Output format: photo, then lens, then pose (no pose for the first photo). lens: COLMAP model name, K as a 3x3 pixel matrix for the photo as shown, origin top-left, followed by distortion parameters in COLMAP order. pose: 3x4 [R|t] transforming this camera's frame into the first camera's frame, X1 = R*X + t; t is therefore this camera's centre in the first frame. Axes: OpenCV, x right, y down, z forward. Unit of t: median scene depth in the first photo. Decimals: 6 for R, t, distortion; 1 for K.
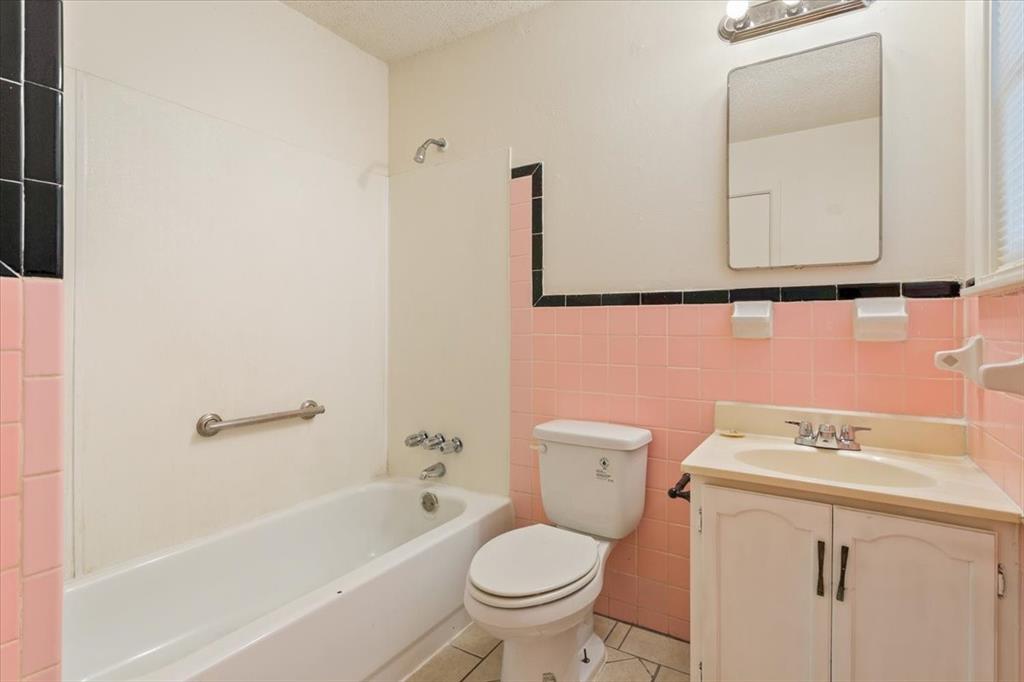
lens RADIAL K [[481.7, 0, 508.2], [0, 481.7, 333.4], [0, 0, 1]] dist [-0.003409, 0.002809]
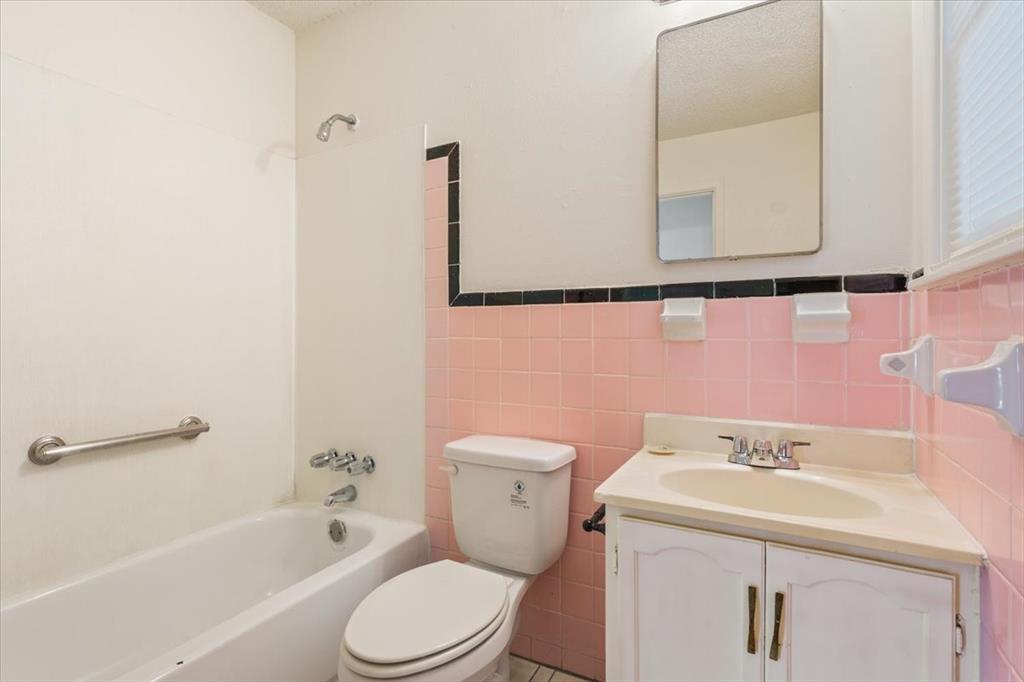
lens RADIAL K [[481.7, 0, 516.4], [0, 481.7, 342.0], [0, 0, 1]] dist [-0.003409, 0.002809]
pose [[0.995796, -0.003247, 0.091546, 0.118278], [0.002905, 0.999988, 0.003864, 0.008503], [-0.091557, -0.003582, 0.995793, 0.149426]]
